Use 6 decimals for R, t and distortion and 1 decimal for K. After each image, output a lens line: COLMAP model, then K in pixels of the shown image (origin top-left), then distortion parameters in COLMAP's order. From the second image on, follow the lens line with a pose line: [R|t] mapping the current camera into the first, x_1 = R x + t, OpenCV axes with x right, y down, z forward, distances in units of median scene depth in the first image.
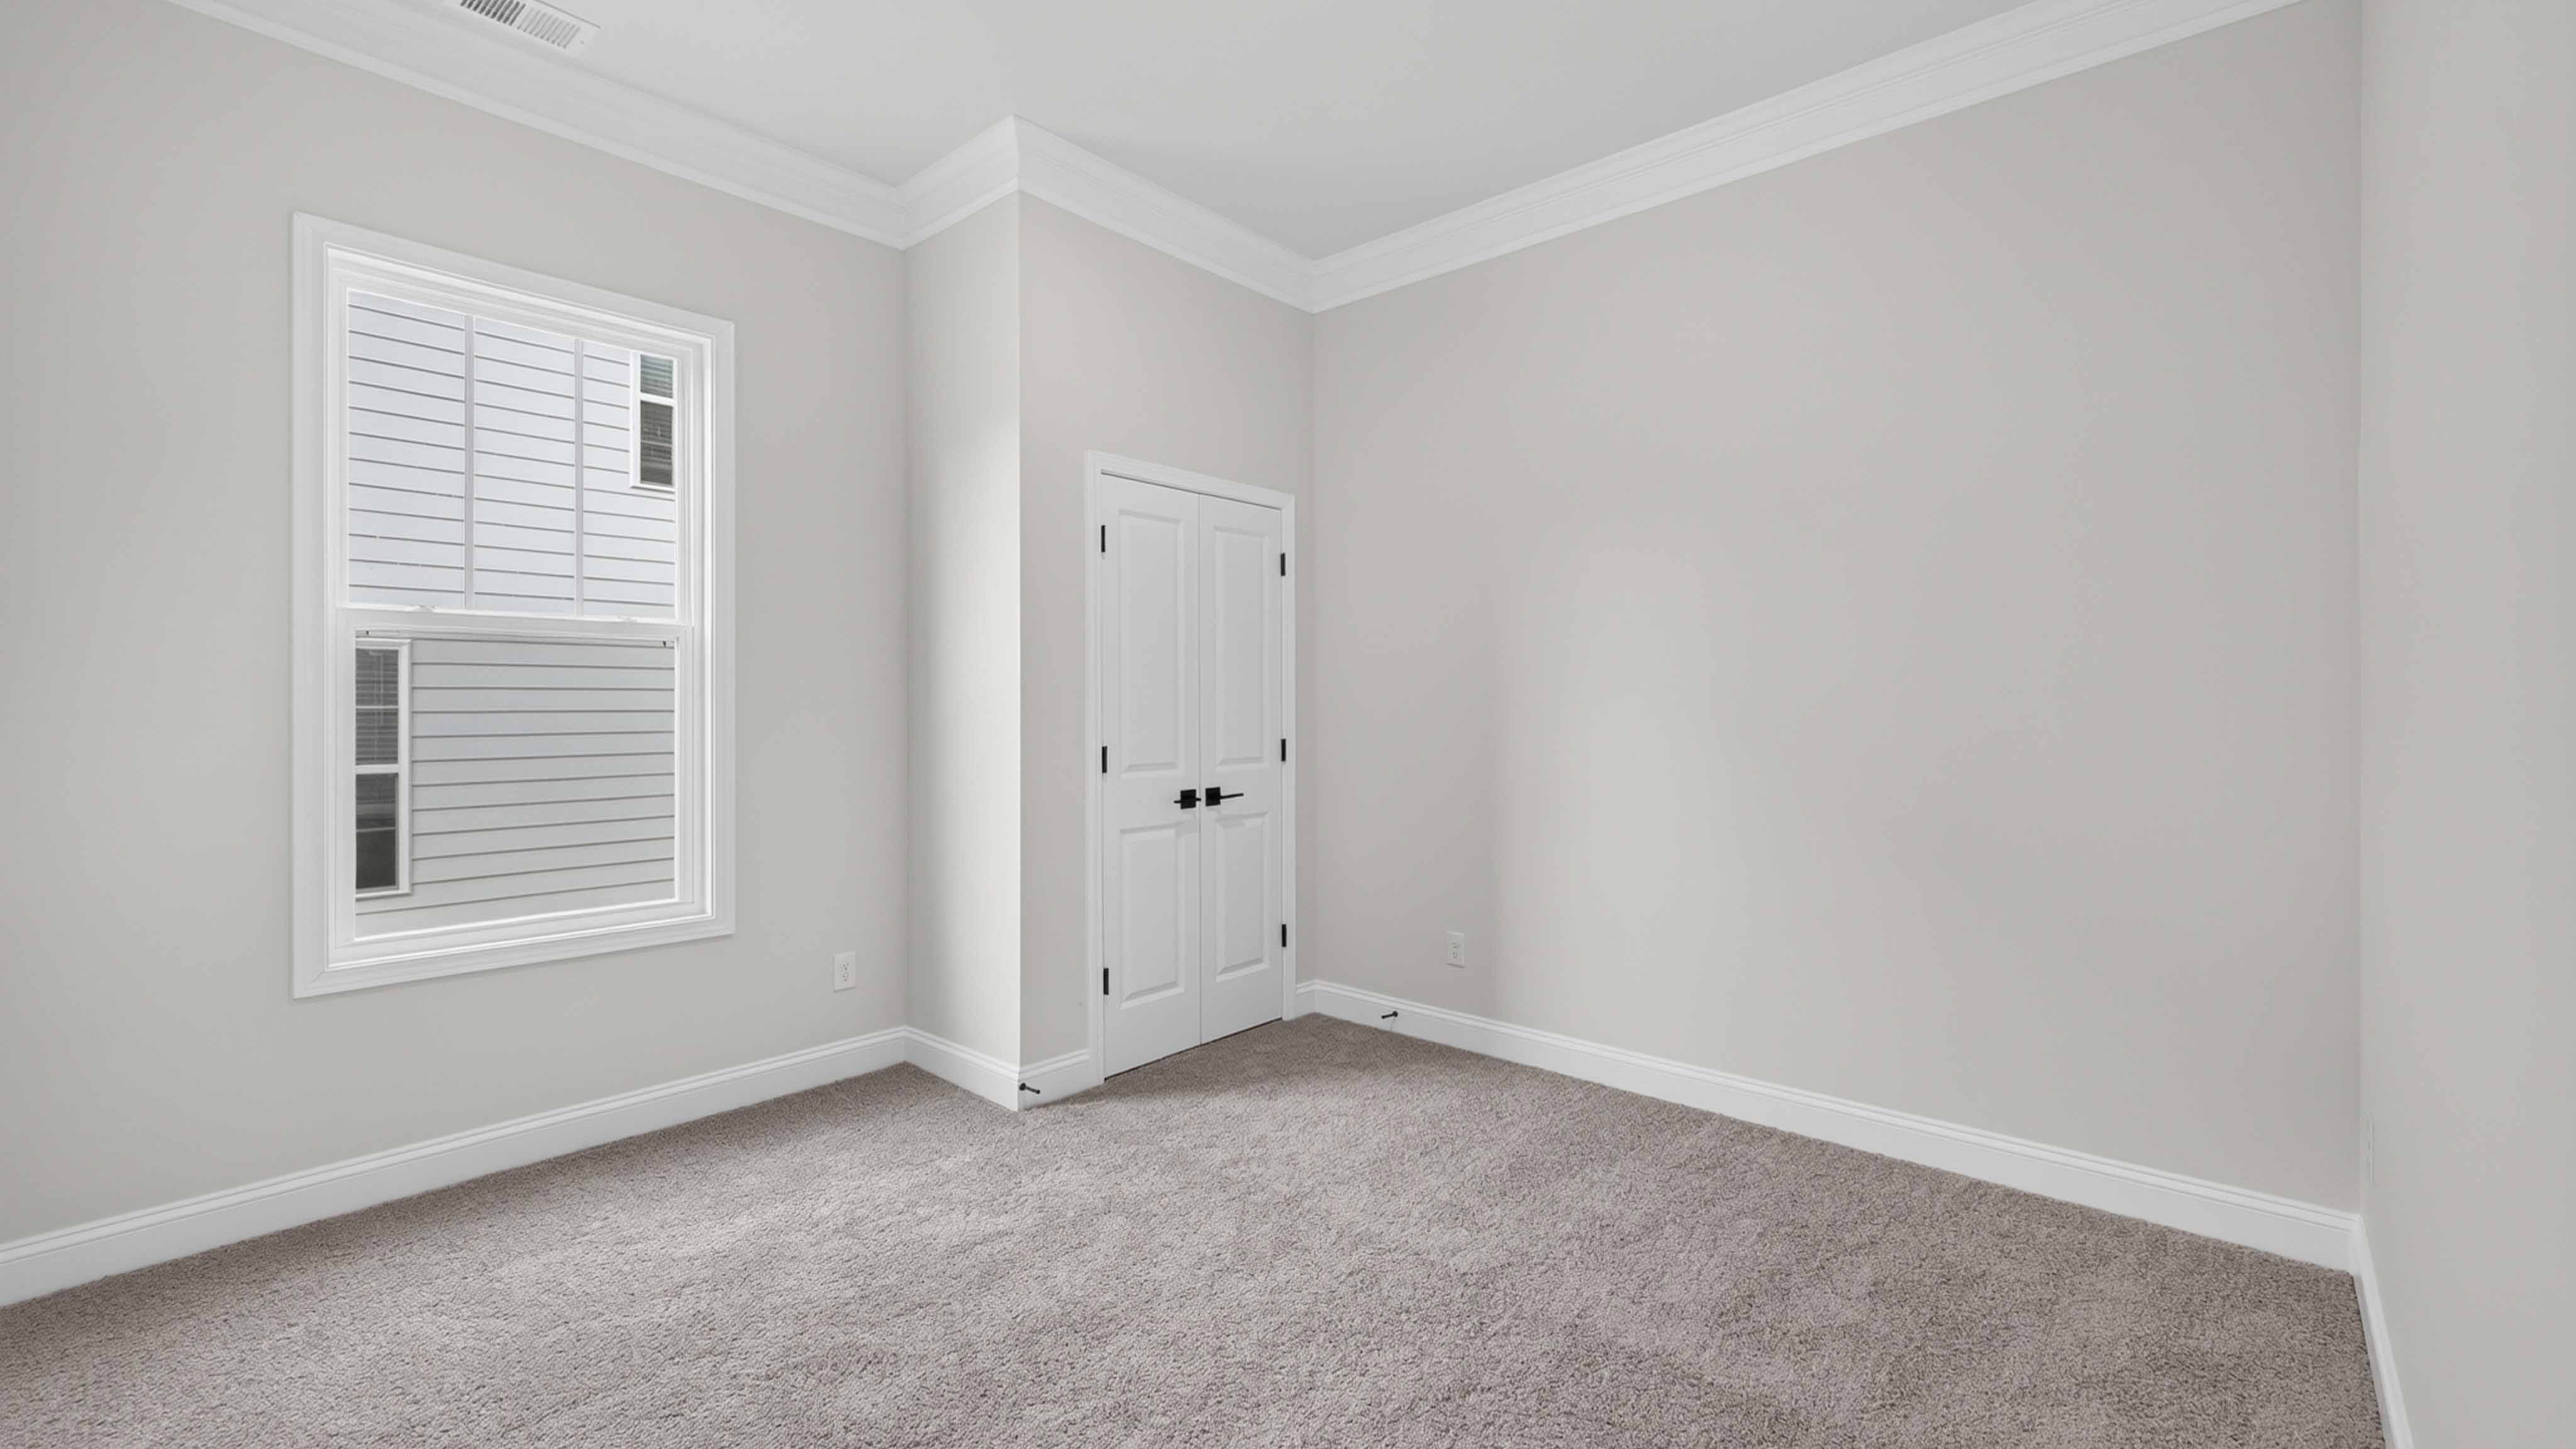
lens RADIAL K [[1081.9, 0, 1295.6], [0, 1081.9, 700.2], [0, 0, 1]] dist [0.010950, -0.001244]
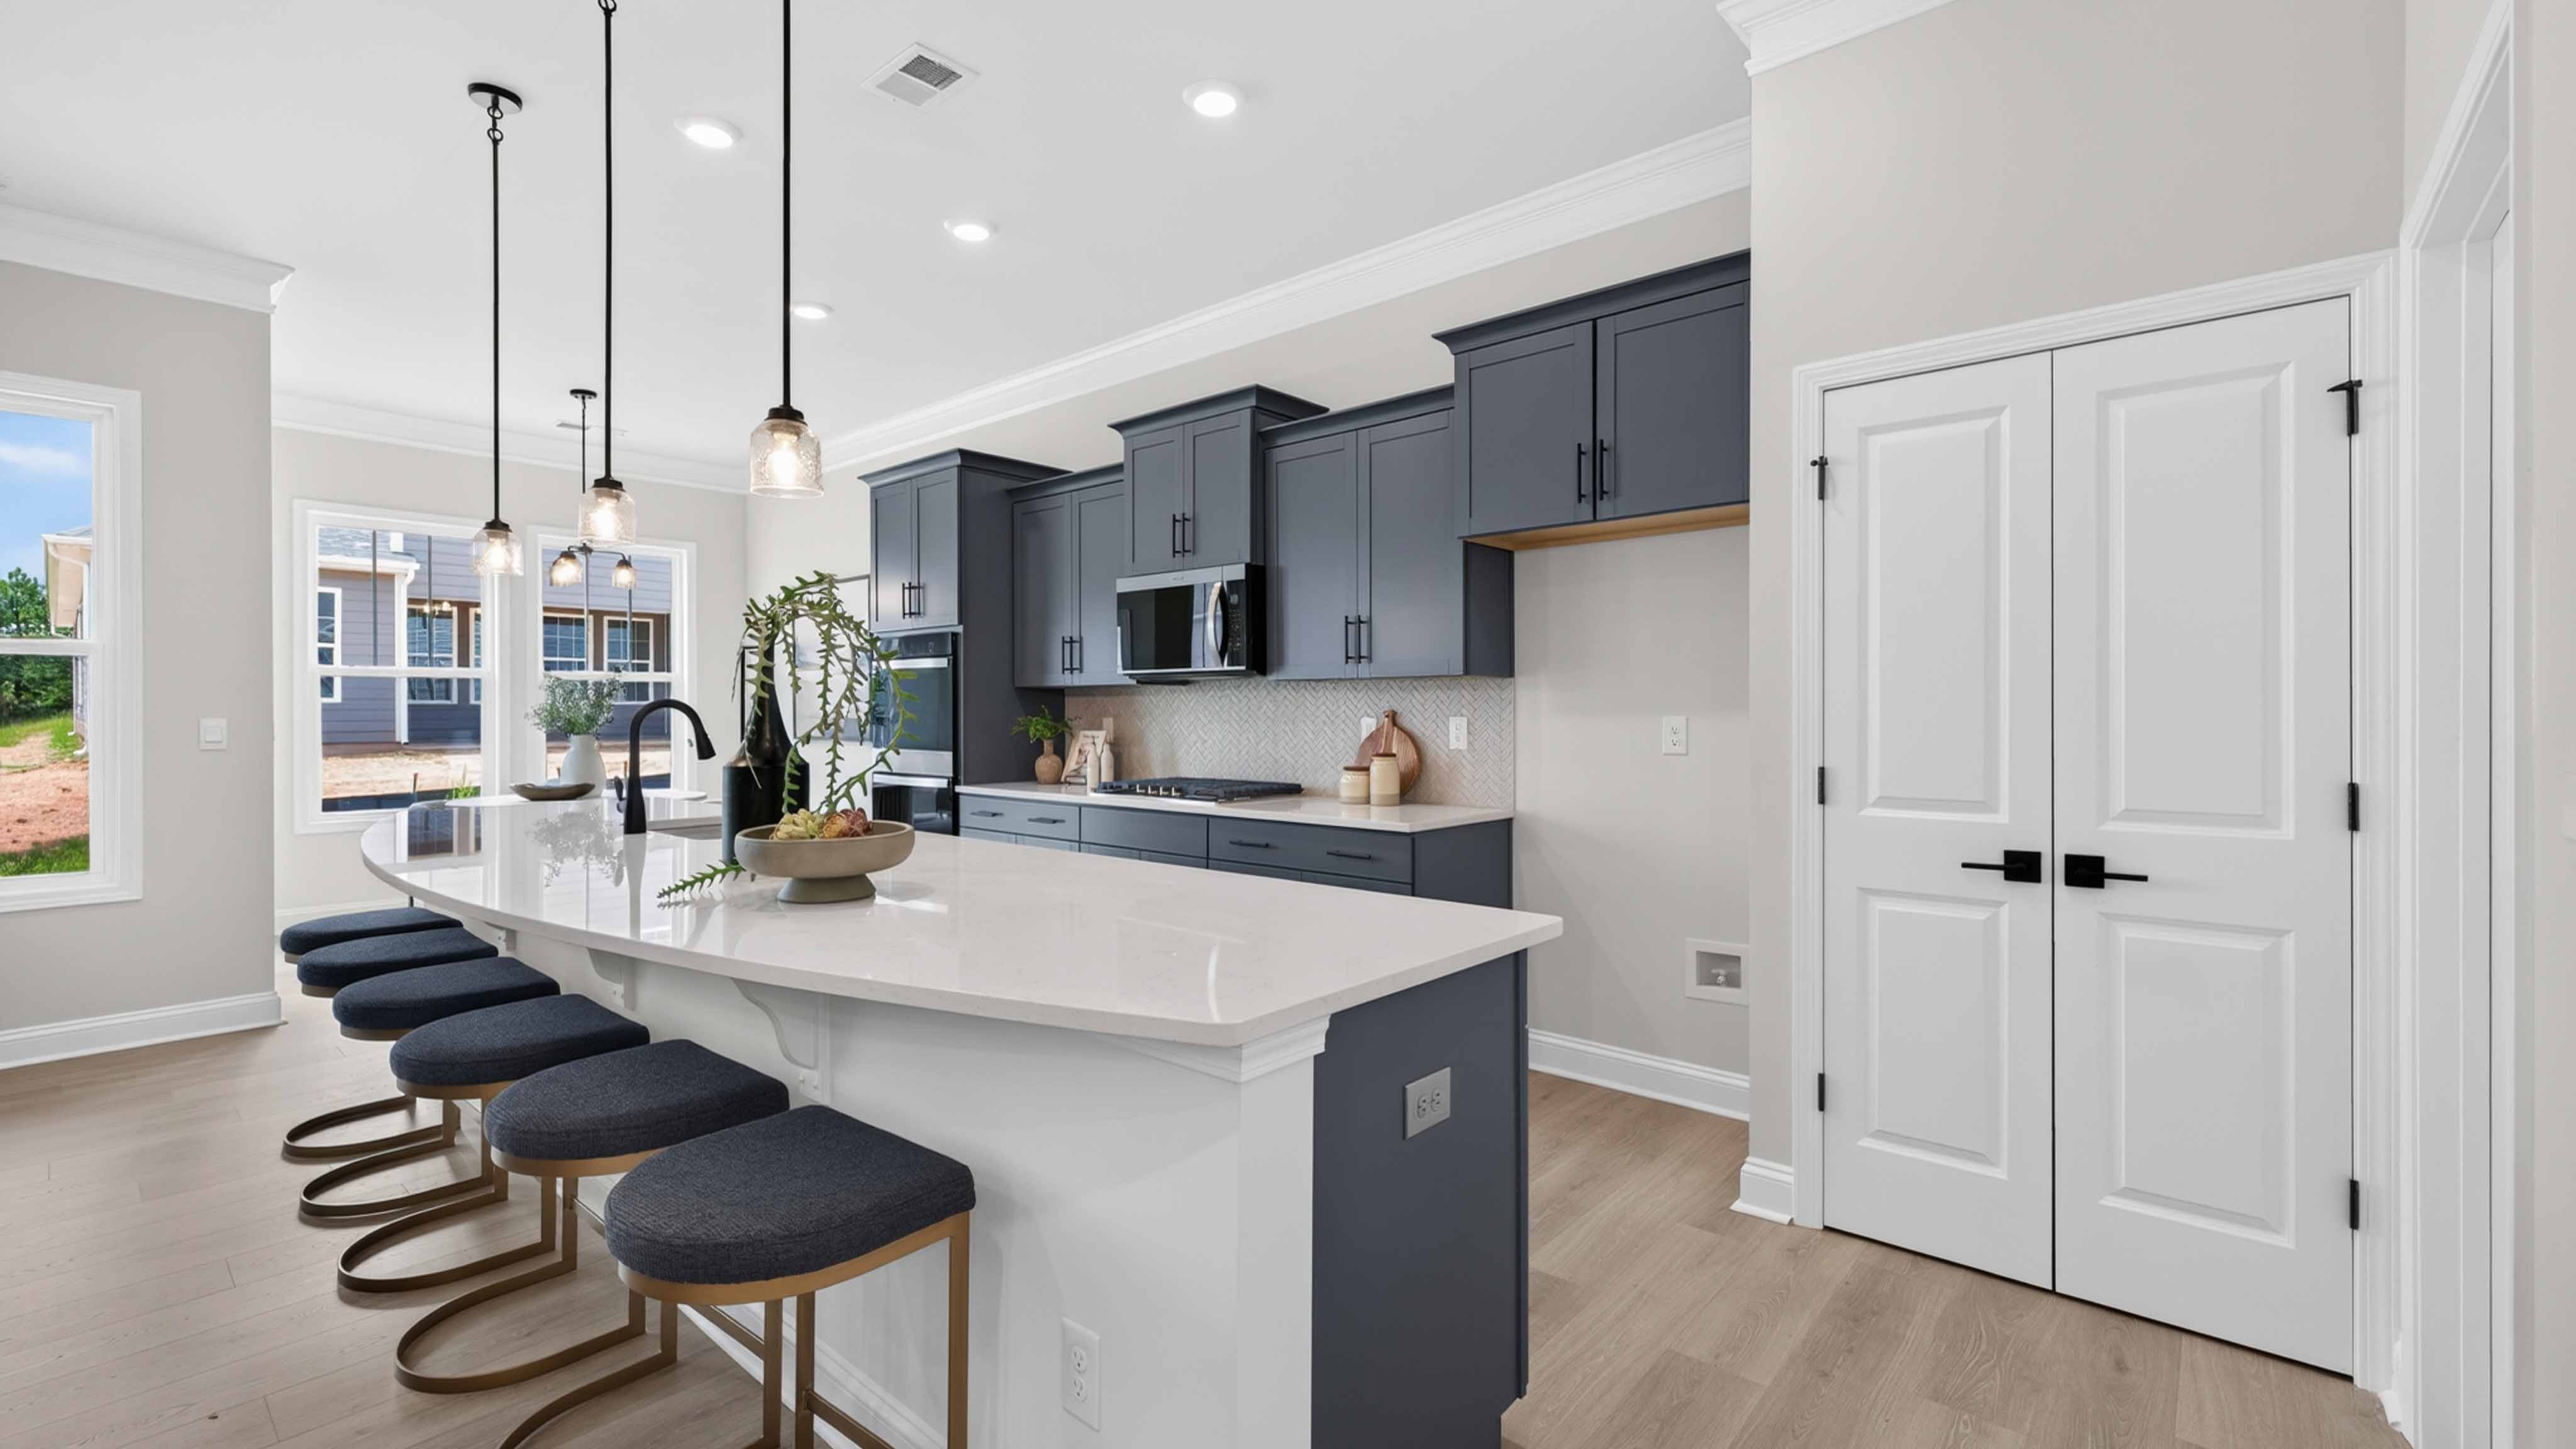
lens RADIAL K [[1081.9, 0, 1291.7], [0, 1081.9, 709.5], [0, 0, 1]] dist [0.010950, -0.001244]
pose [[-0.007476, 0.000695, -0.999972, 0.512021], [-0.003247, 0.999994, 0.000719, 0.005081], [0.999967, 0.003252, -0.007474, 0.603332]]
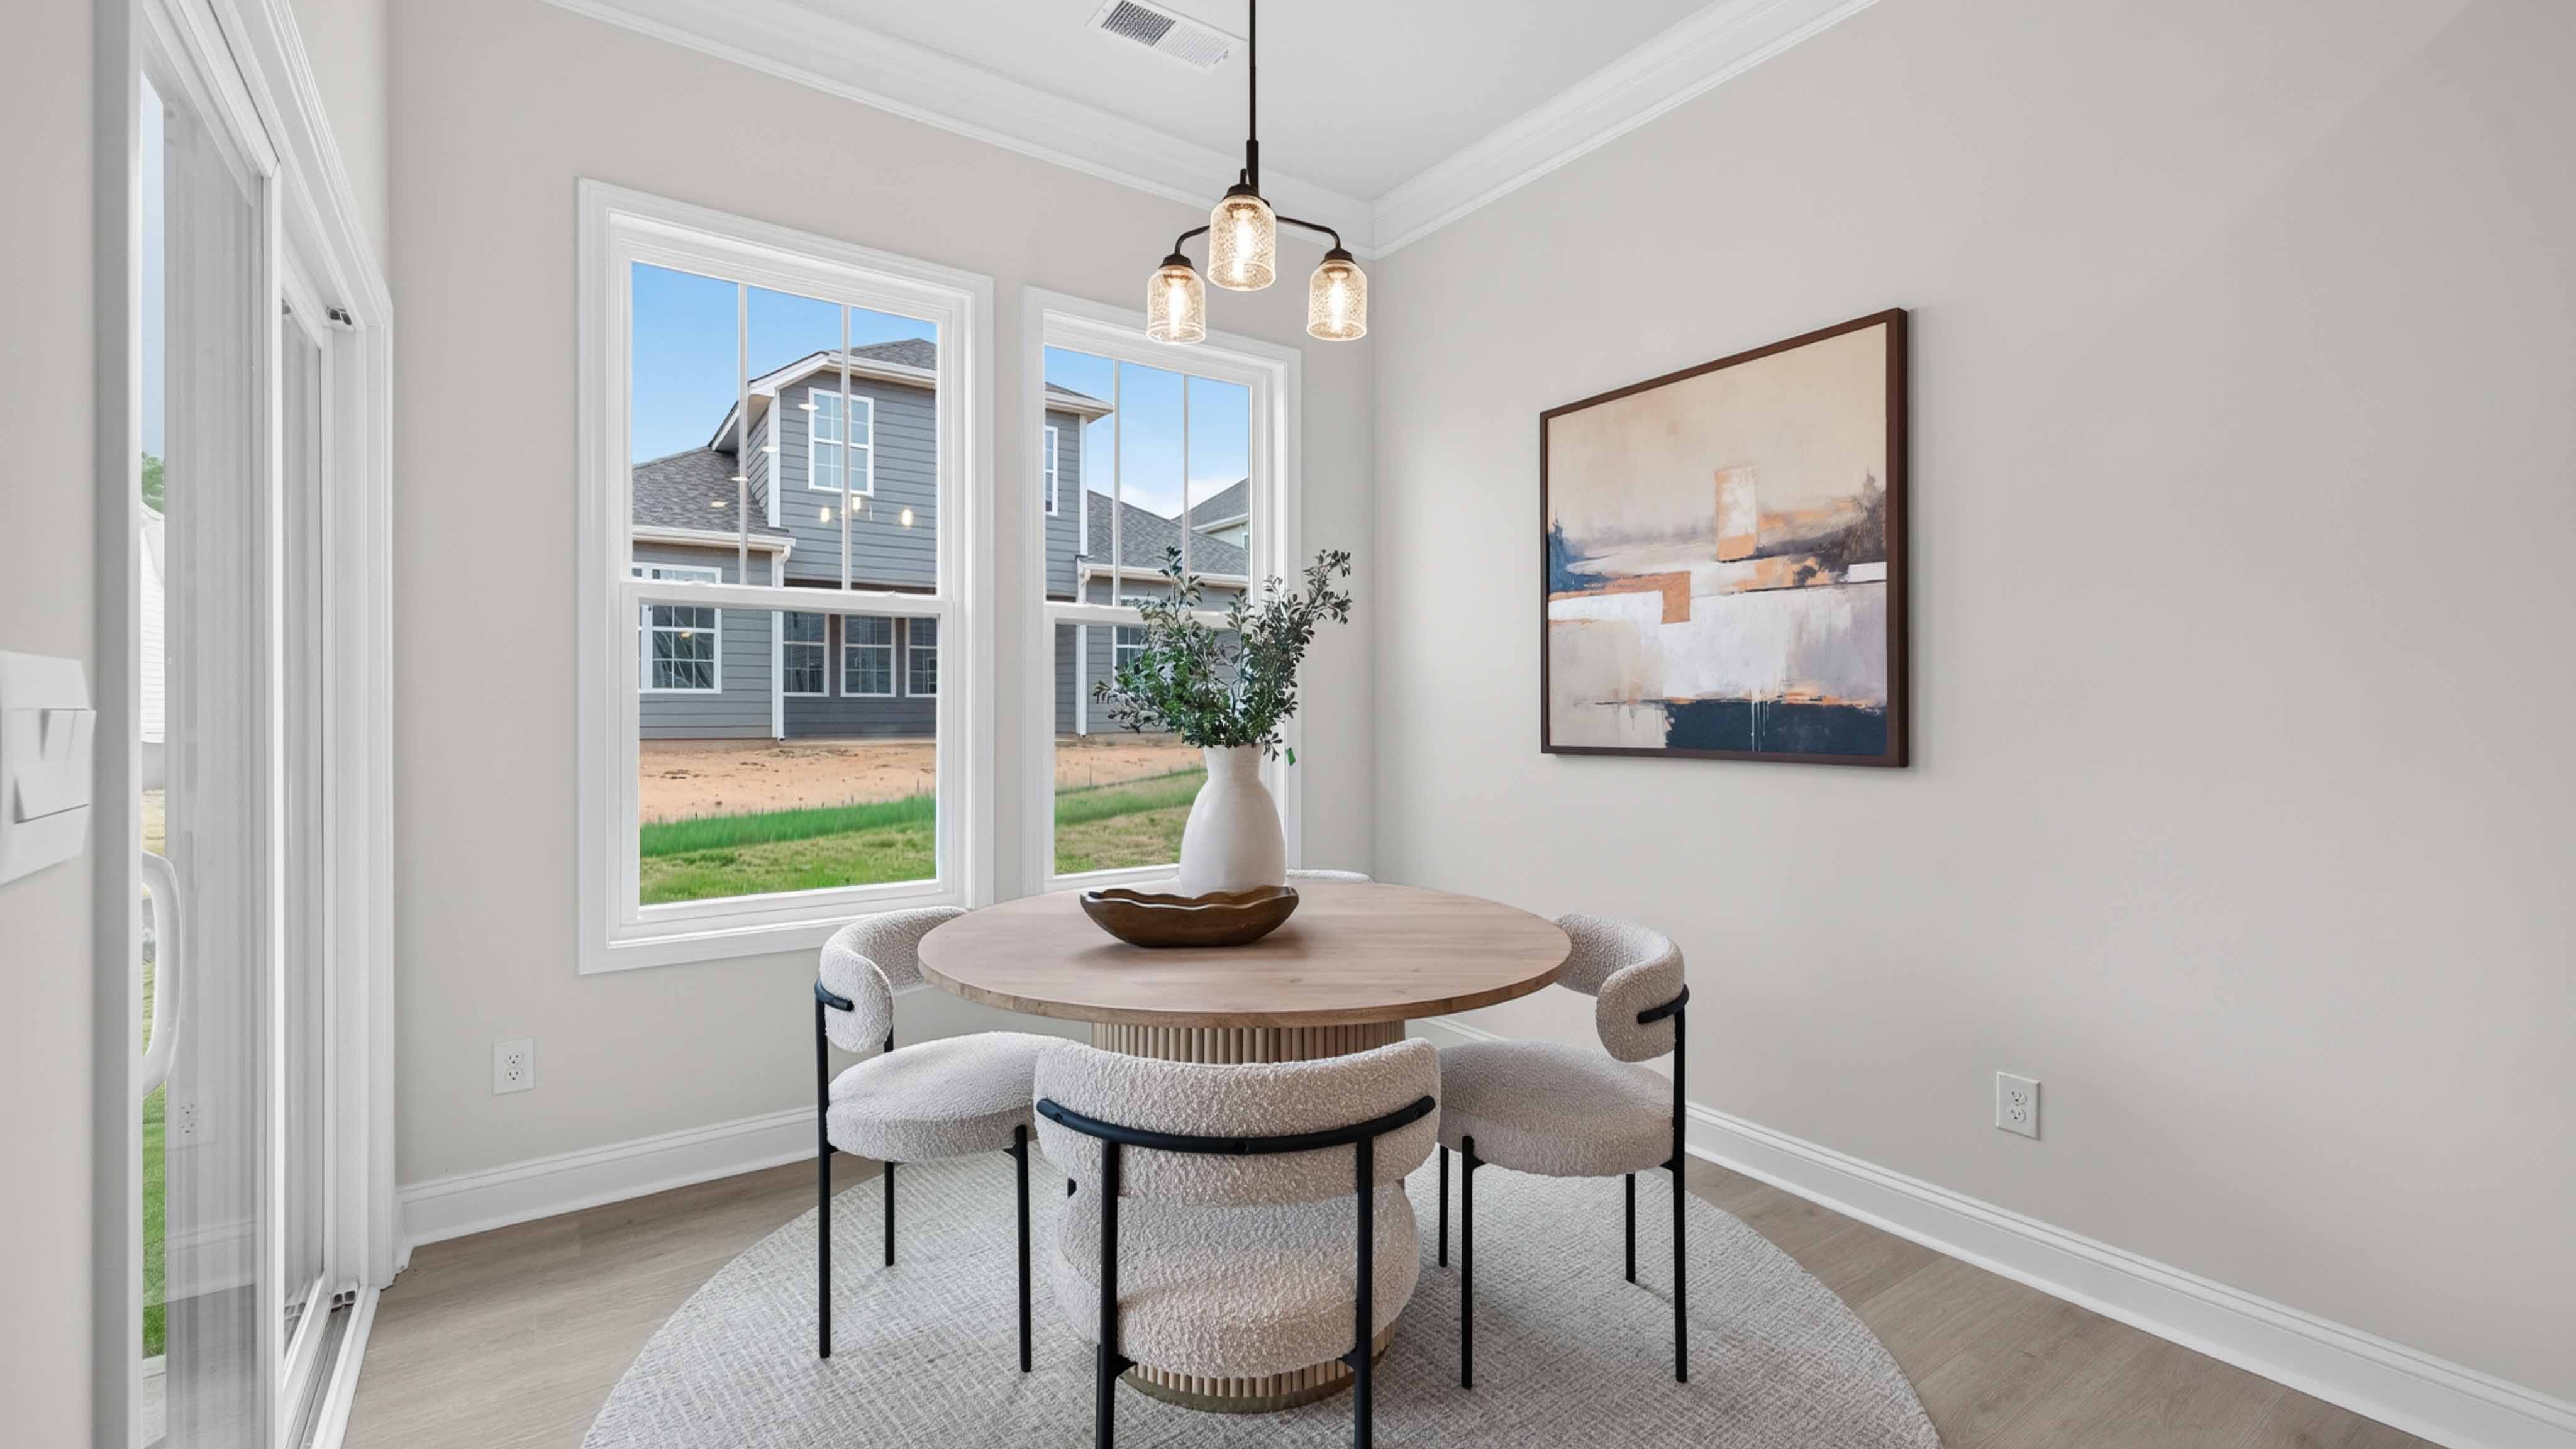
lens RADIAL K [[1081.9, 0, 1295.7], [0, 1081.9, 712.1], [0, 0, 1]] dist [0.010950, -0.001244]
pose [[-0.242219, 0.002369, -0.970219, -0.523497], [-0.007225, 0.999965, 0.004246, 0.028835], [0.970195, 0.008038, -0.242194, -0.272029]]
